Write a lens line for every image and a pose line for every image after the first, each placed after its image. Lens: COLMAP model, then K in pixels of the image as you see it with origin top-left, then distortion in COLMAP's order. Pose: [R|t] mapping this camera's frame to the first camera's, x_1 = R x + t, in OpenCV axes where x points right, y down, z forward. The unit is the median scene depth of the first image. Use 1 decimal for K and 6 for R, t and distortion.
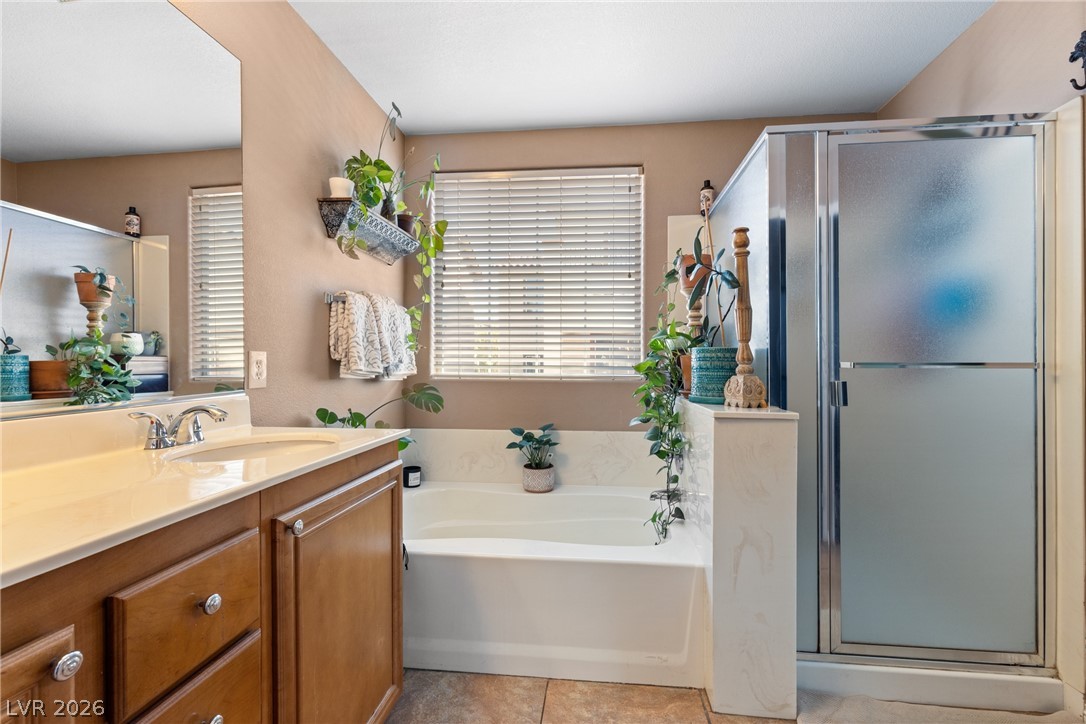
lens RADIAL K [[502.5, 0, 545.7], [0, 502.5, 364.8], [0, 0, 1]] dist [0.003205, 0.000265]
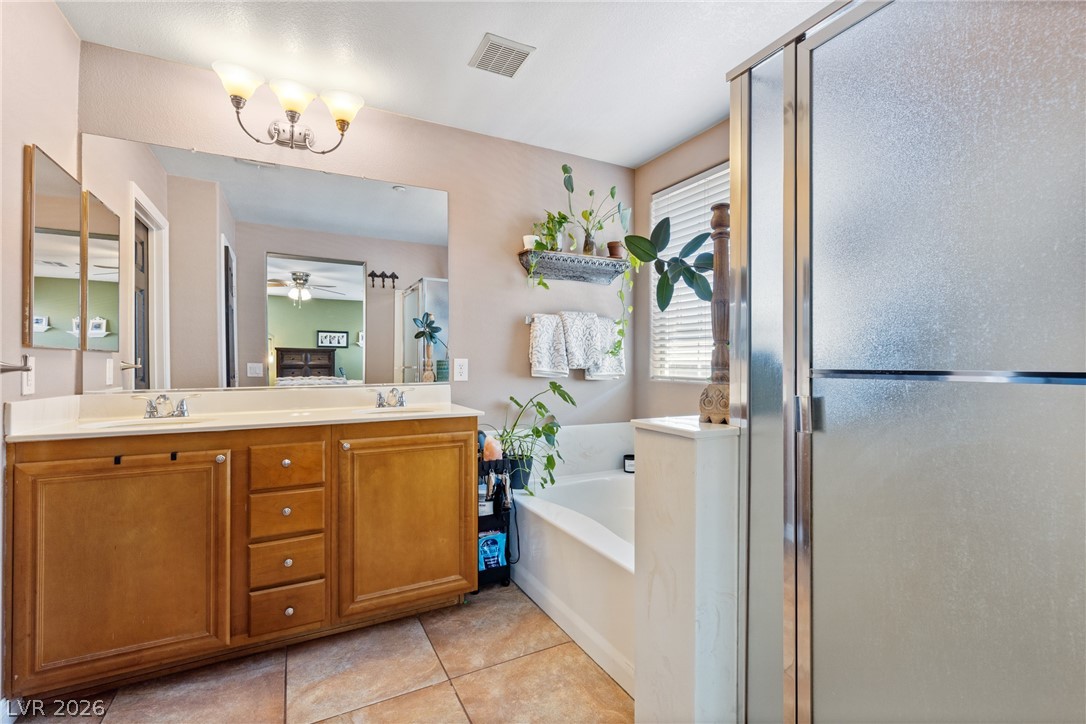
lens RADIAL K [[502.5, 0, 545.7], [0, 502.5, 364.8], [0, 0, 1]] dist [0.003205, 0.000265]
pose [[0.540557, 0.002286, -0.841304, 0.950452], [-0.002312, 0.999997, 0.001232, -0.009317], [0.841304, 0.001279, 0.540560, 0.327184]]
